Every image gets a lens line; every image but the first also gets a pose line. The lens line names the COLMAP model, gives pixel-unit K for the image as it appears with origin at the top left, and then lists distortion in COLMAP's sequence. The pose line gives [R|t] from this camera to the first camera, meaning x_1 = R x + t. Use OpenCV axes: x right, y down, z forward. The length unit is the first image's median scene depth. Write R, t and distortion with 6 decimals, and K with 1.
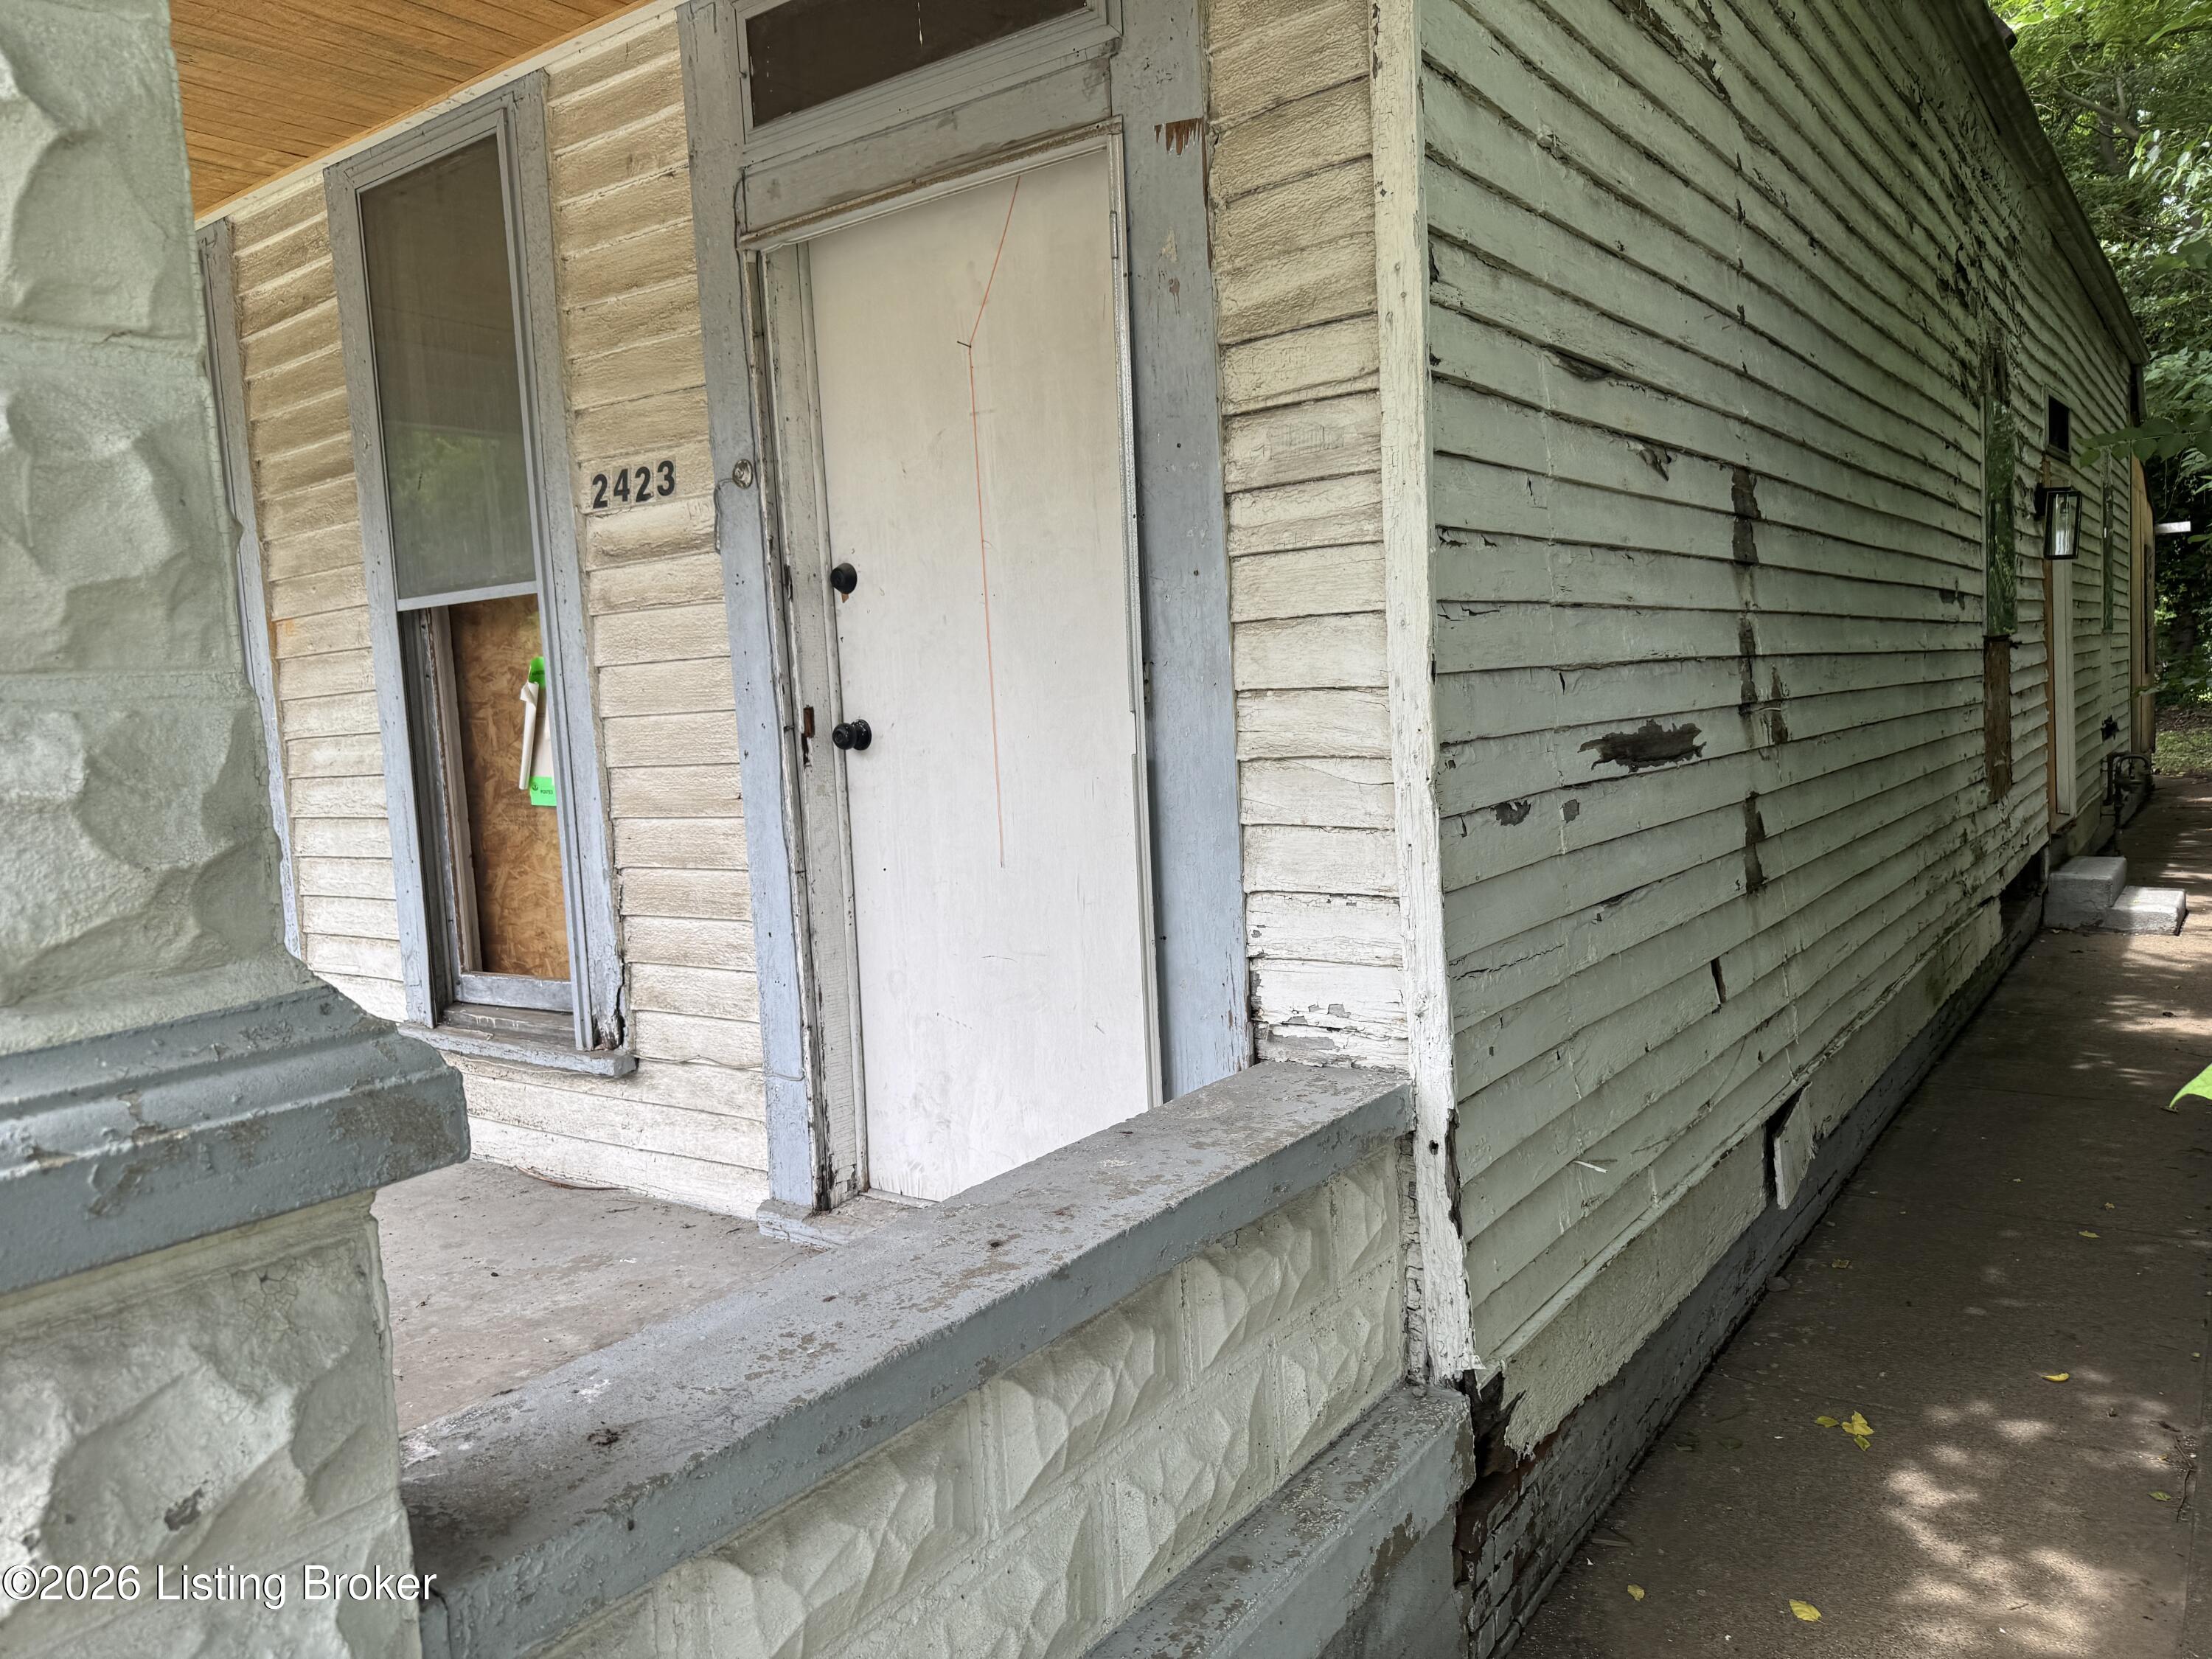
lens RADIAL K [[1545.7, 0, 1113.9], [0, 1545.7, 835.0], [0, 0, 1]] dist [0.063343, -0.081162]
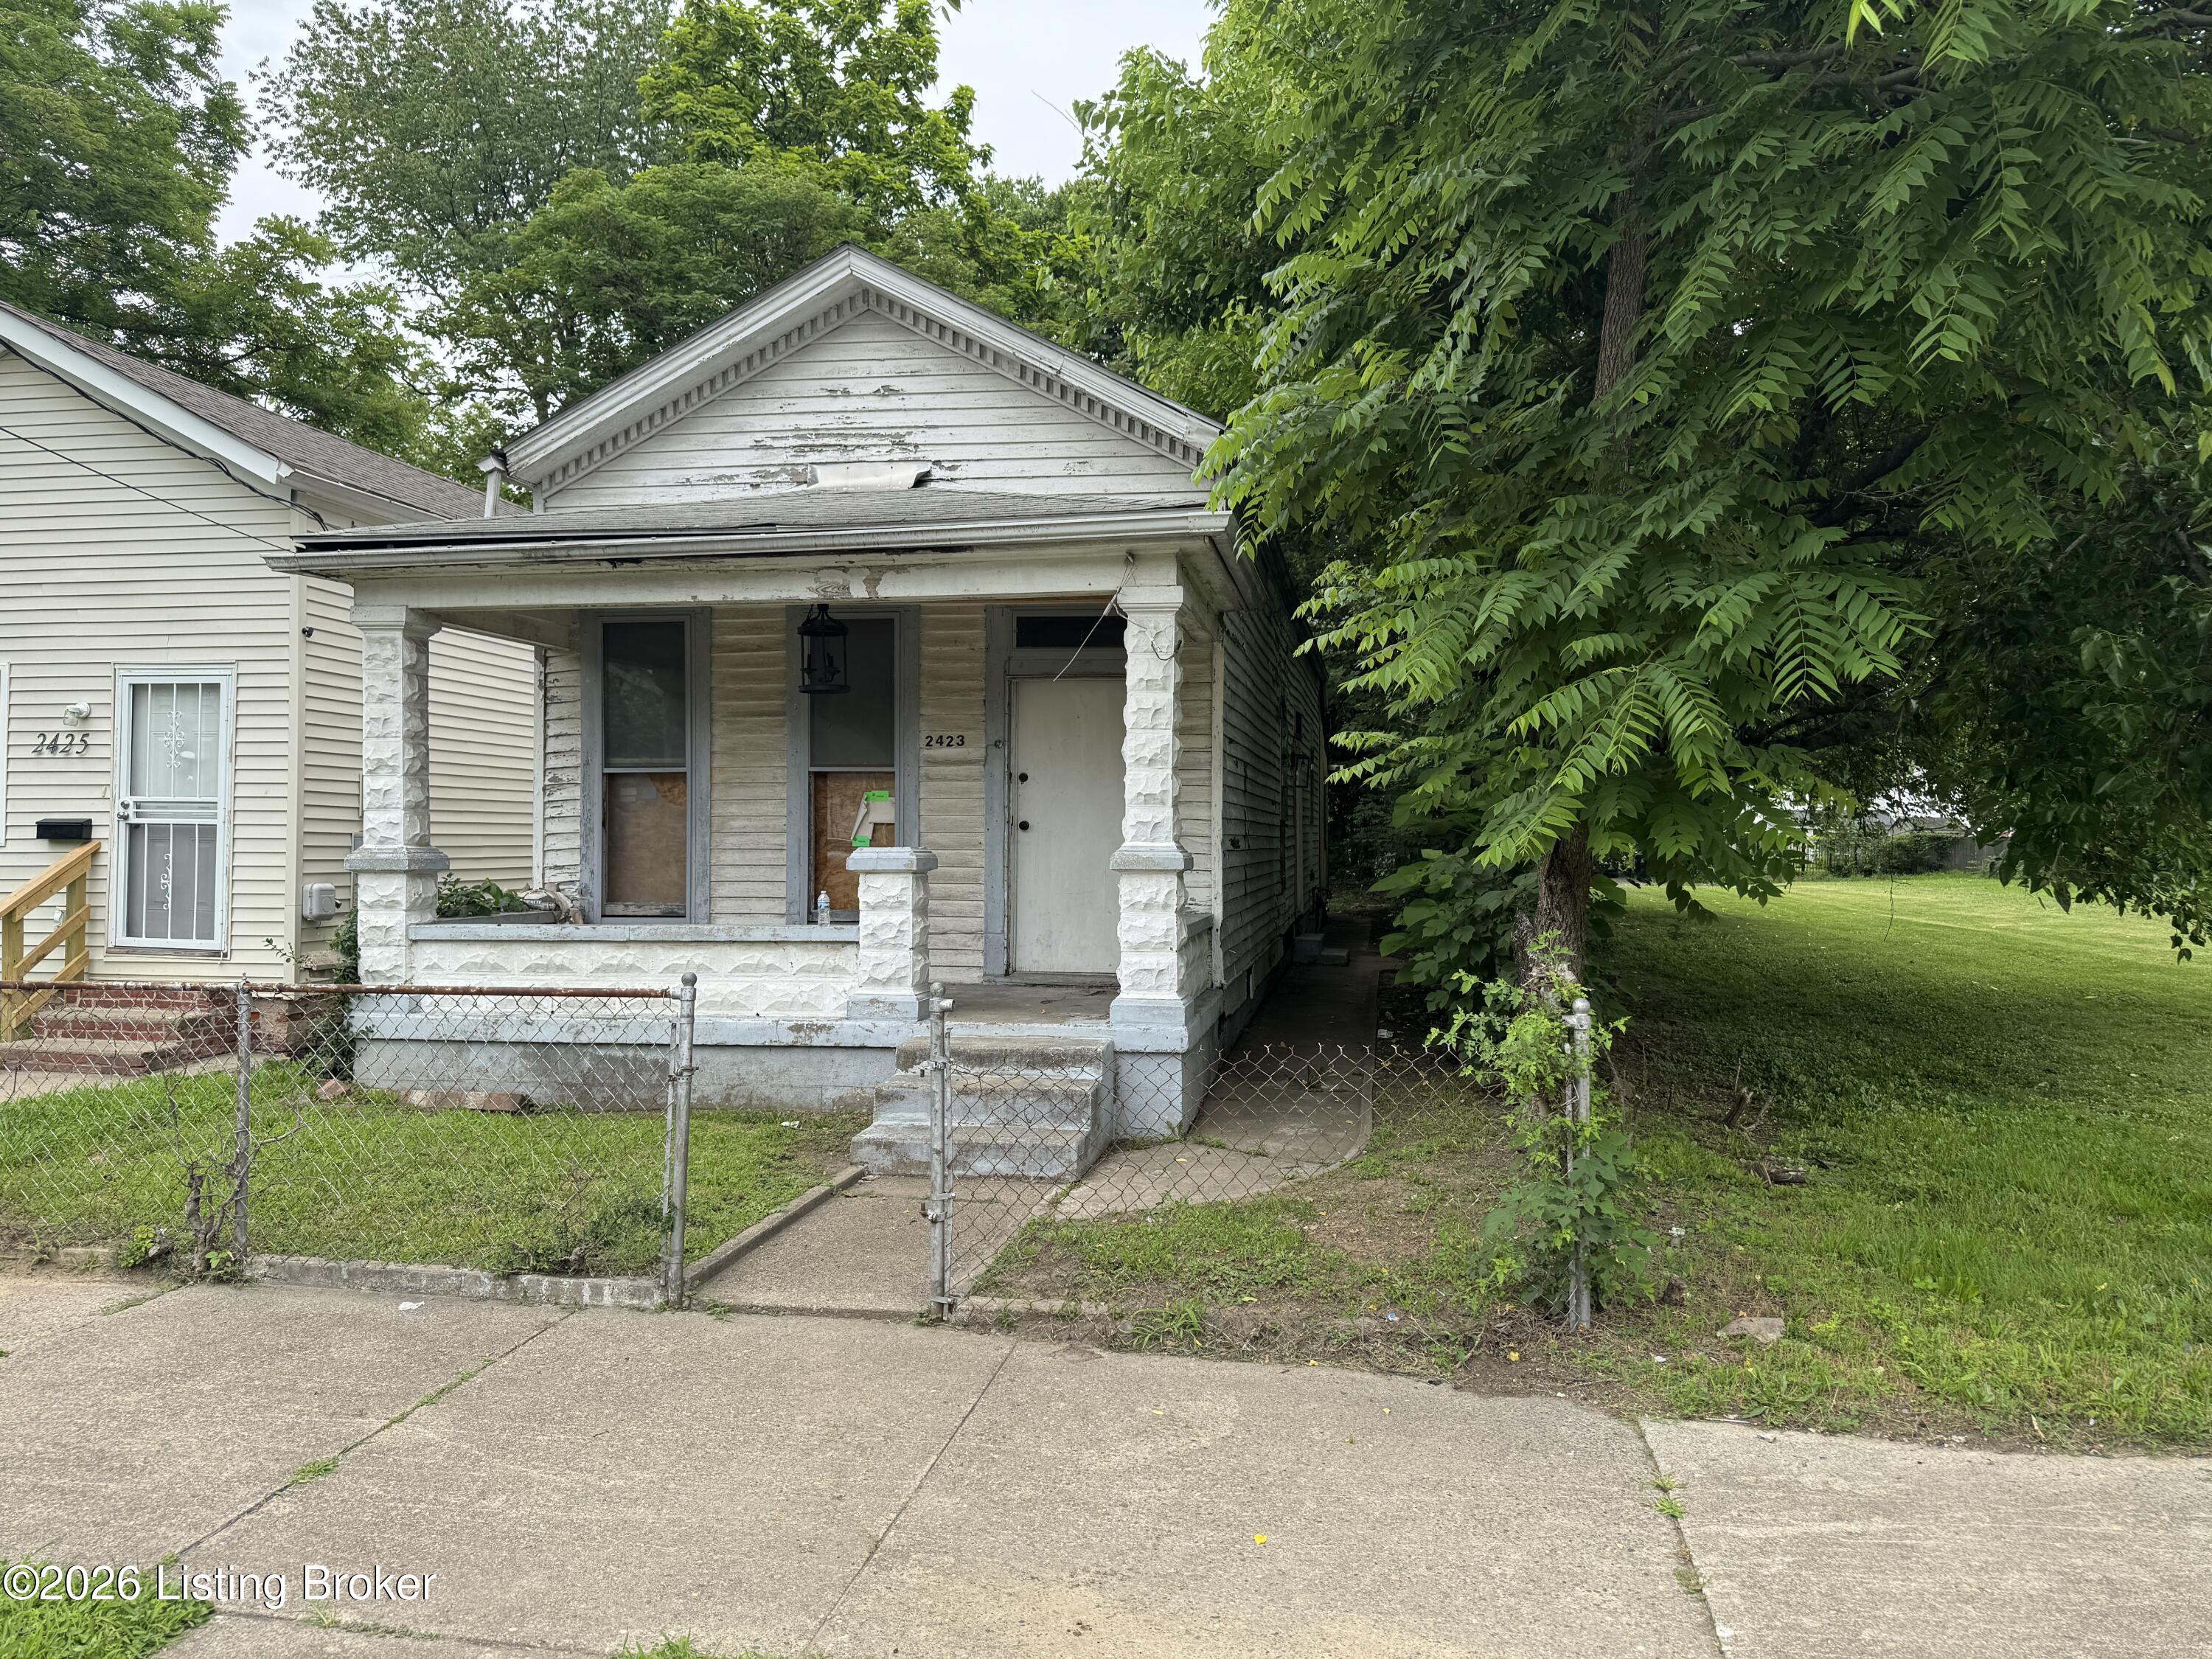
lens RADIAL K [[1545.7, 0, 1126.0], [0, 1545.7, 833.0], [0, 0, 1]] dist [0.063343, -0.081162]
pose [[0.889914, 0.057753, 0.452458, -1.413638], [-0.015184, 0.995153, -0.097158, 0.256094], [-0.455876, 0.079592, 0.886477, -1.922568]]
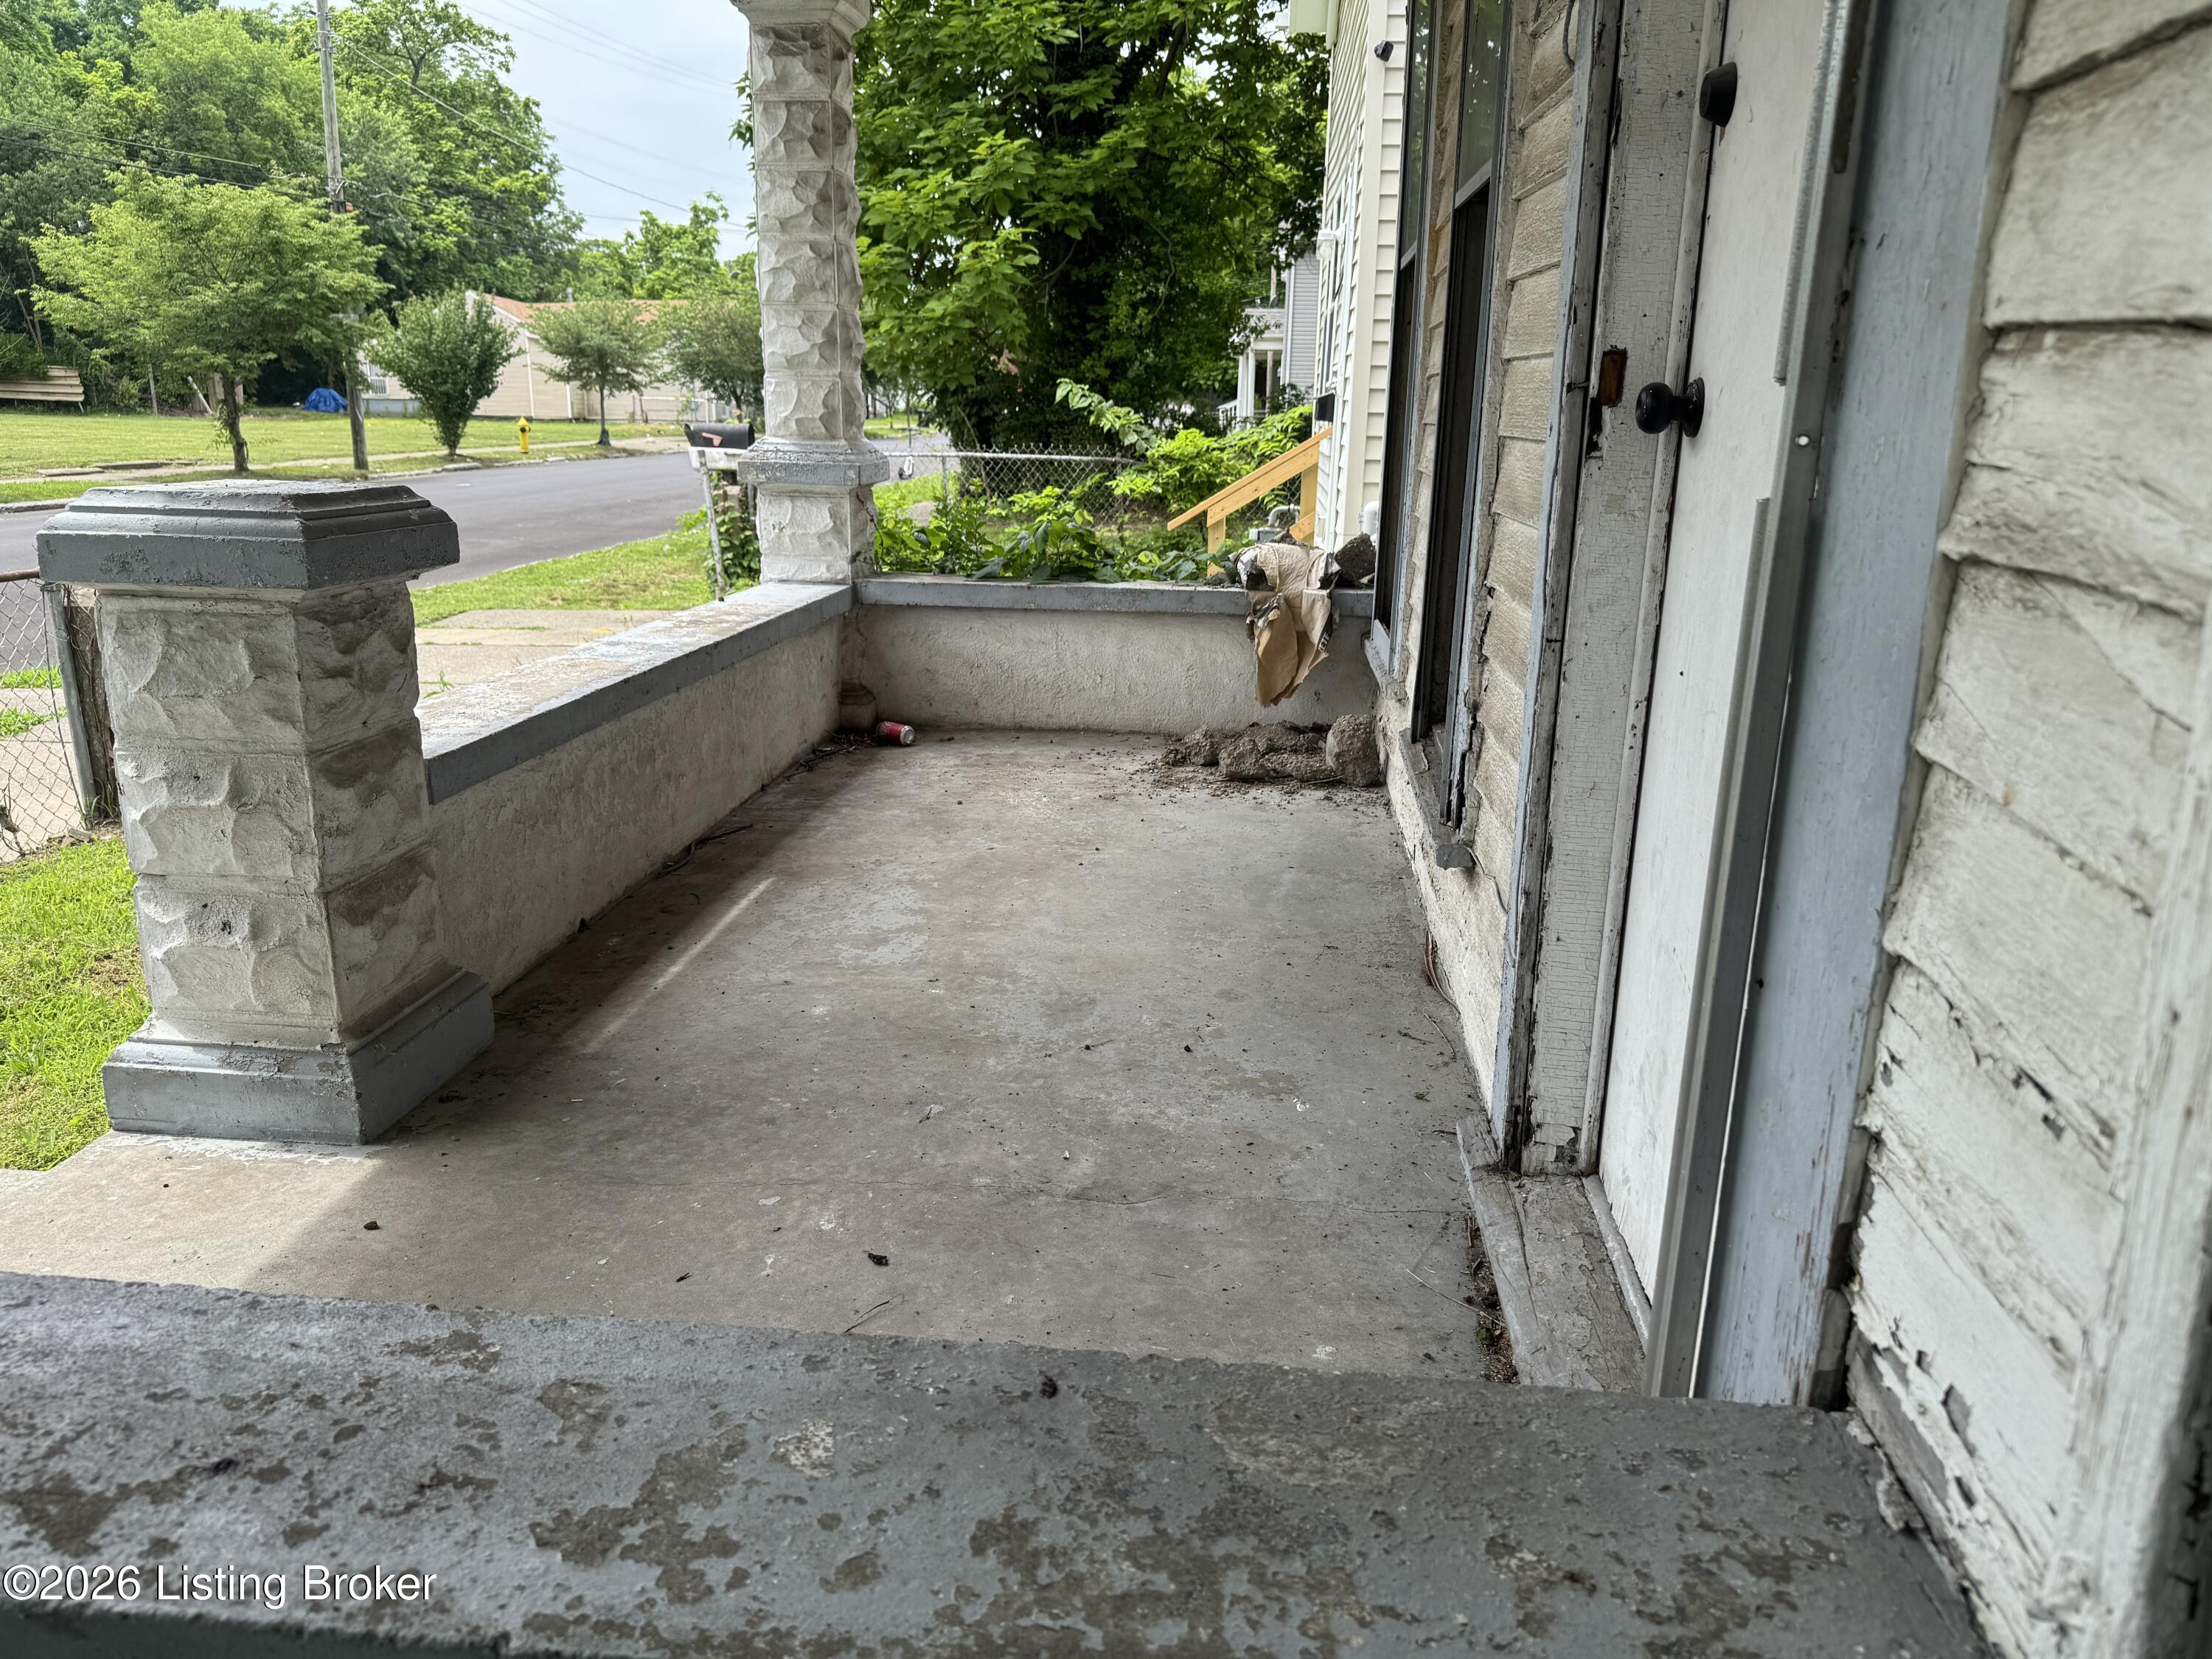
lens RADIAL K [[1545.7, 0, 1068.1], [0, 1545.7, 801.7], [0, 0, 1]] dist [0.063343, -0.081162]
pose [[0.481252, 0.276955, -0.831680, 0.216346], [-0.105929, 0.960197, 0.258457, -0.049879], [0.870158, -0.036284, 0.491435, 0.533909]]
